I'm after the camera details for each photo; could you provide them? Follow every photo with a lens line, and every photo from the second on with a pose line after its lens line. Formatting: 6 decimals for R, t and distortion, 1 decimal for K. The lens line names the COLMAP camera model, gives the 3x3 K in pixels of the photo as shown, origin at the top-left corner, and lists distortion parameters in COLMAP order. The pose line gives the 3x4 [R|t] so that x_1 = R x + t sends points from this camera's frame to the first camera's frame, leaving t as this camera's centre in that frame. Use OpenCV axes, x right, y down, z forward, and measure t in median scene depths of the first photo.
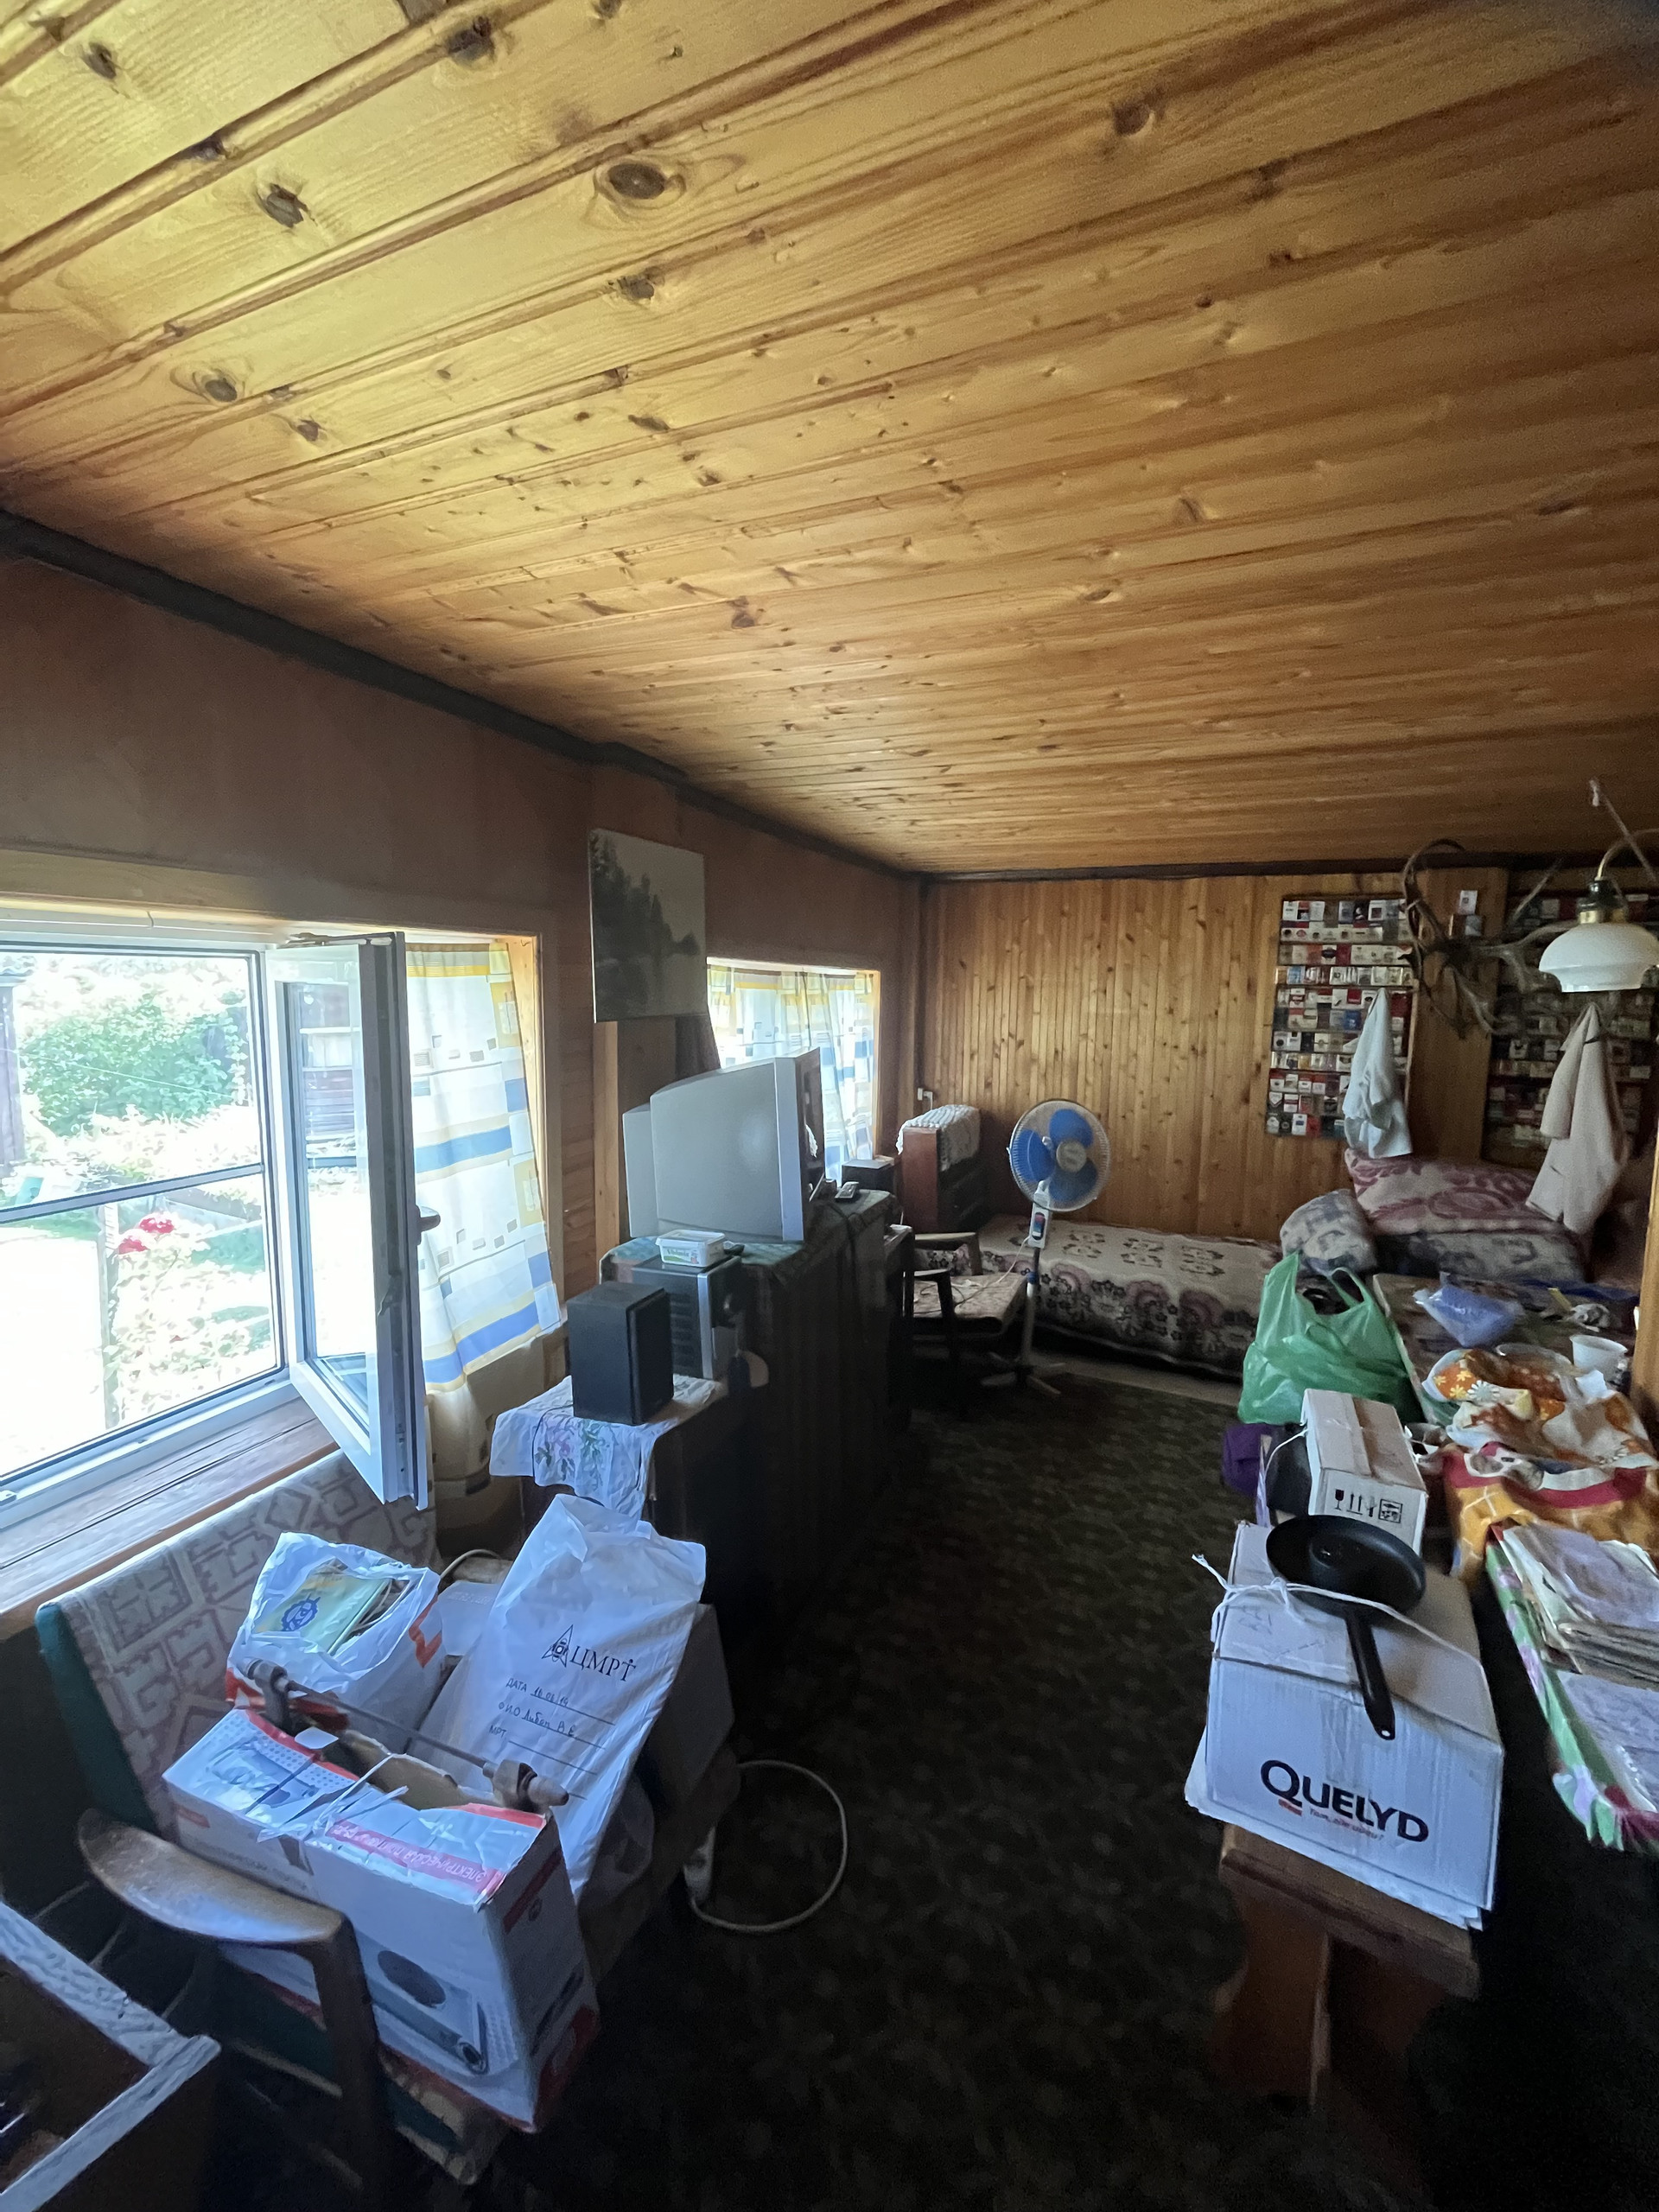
lens RADIAL K [[895.9, 0, 823.5], [0, 895.9, 1094.4], [0, 0, 1]] dist [-0.002196, 0.000698]
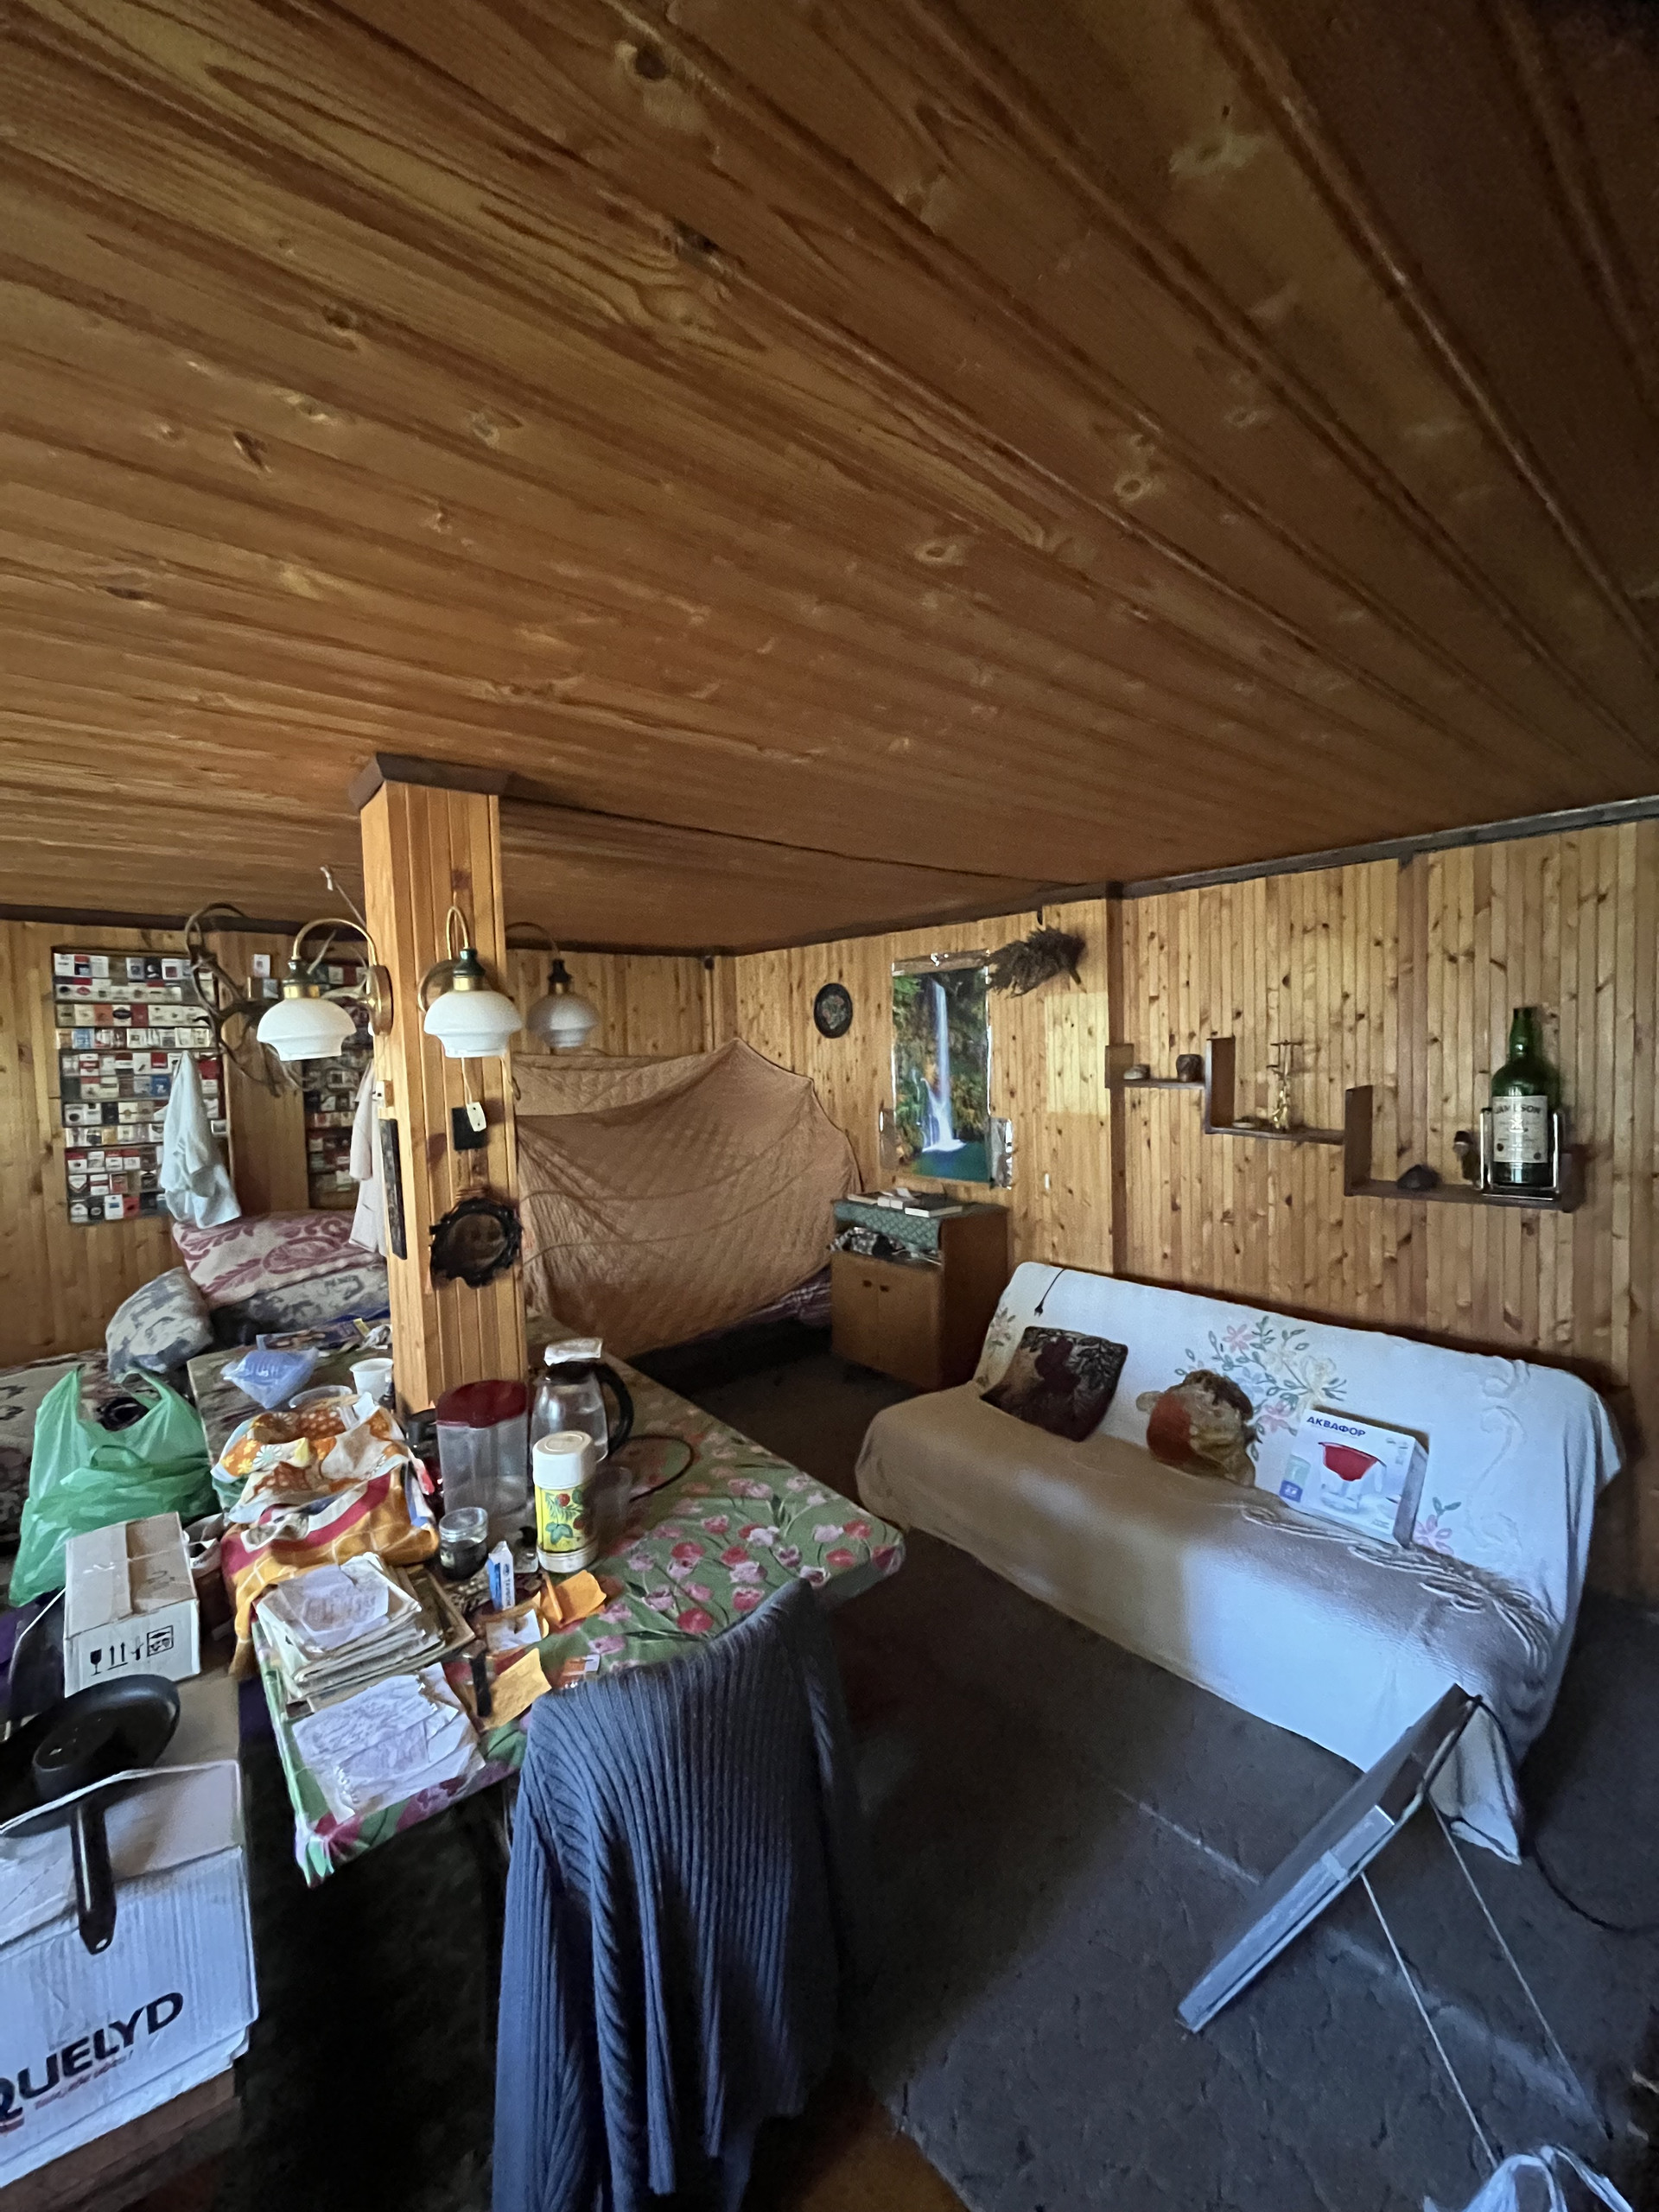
lens RADIAL K [[895.9, 0, 823.5], [0, 895.9, 1094.4], [0, 0, 1]] dist [-0.002196, 0.000698]
pose [[0.437984, -0.076808, 0.895695, 0.110777], [0.128932, 0.991410, 0.021970, -0.010372], [-0.889689, 0.105862, 0.444125, -0.039454]]
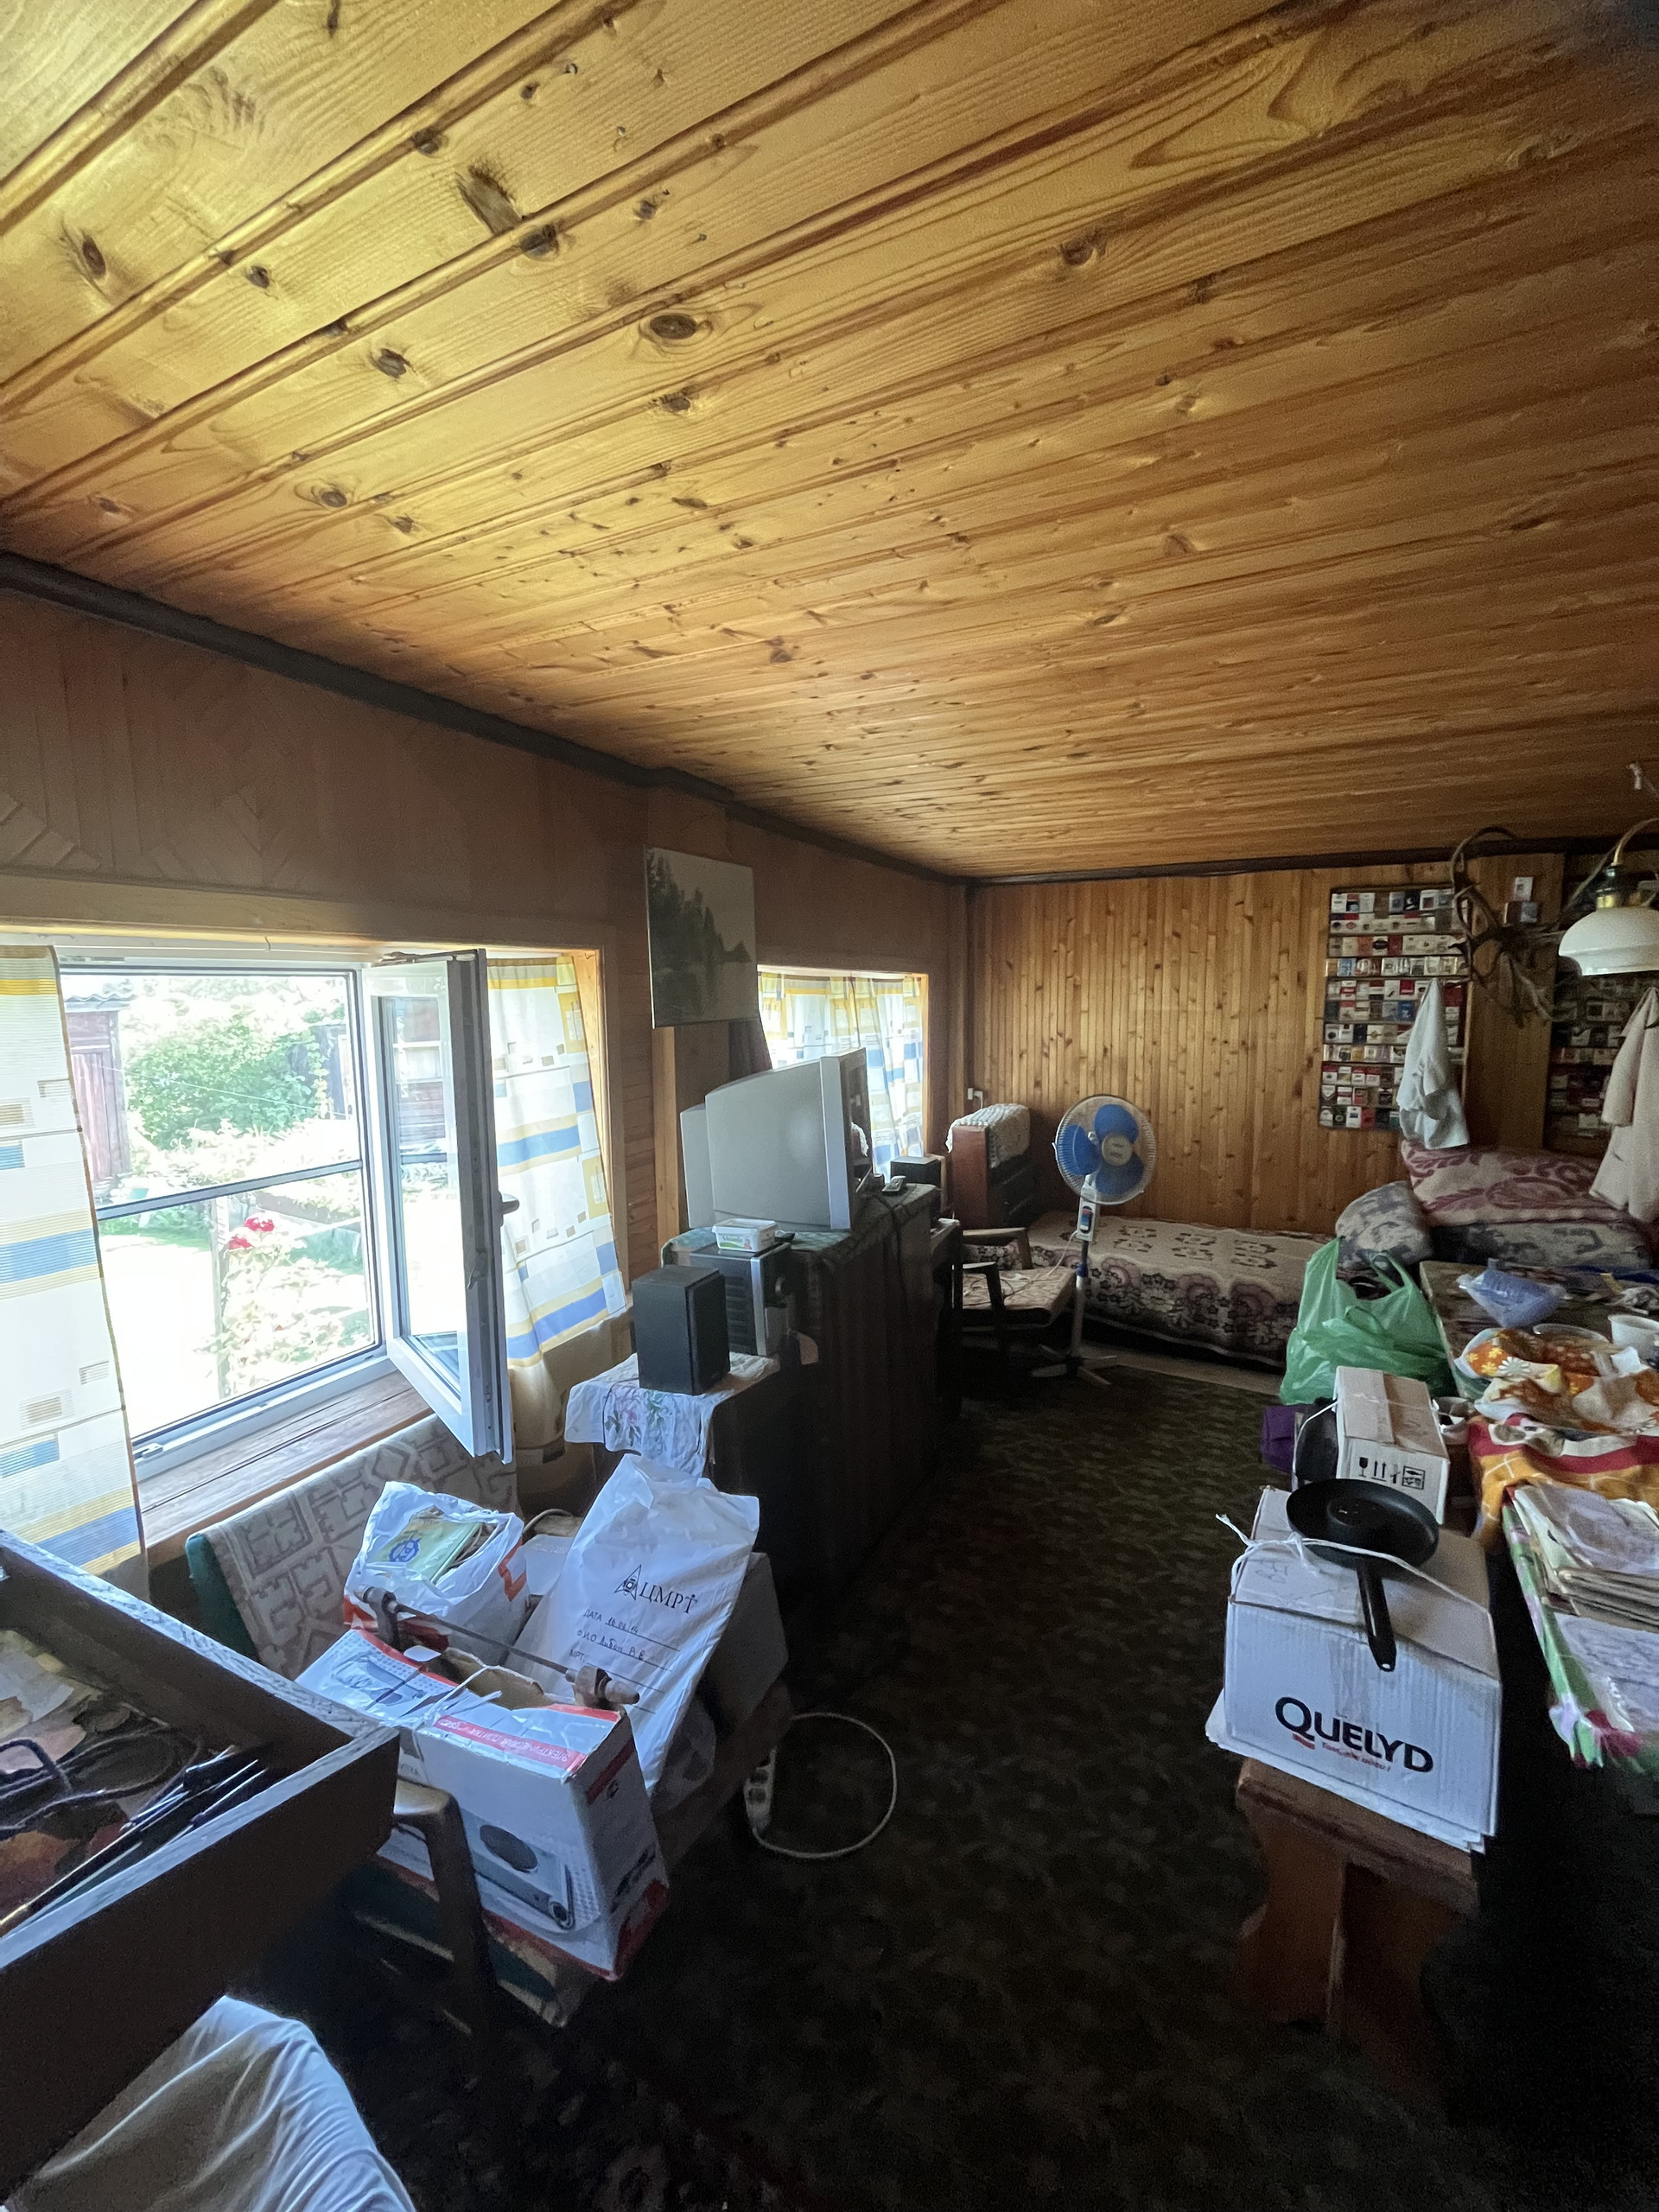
lens RADIAL K [[895.9, 0, 823.5], [0, 895.9, 1094.4], [0, 0, 1]] dist [-0.002196, 0.000698]
pose [[0.997714, -0.017603, -0.065240, 0.017262], [0.017143, 0.999824, -0.007606, 0.011275], [0.065363, 0.006470, 0.997841, -0.059861]]
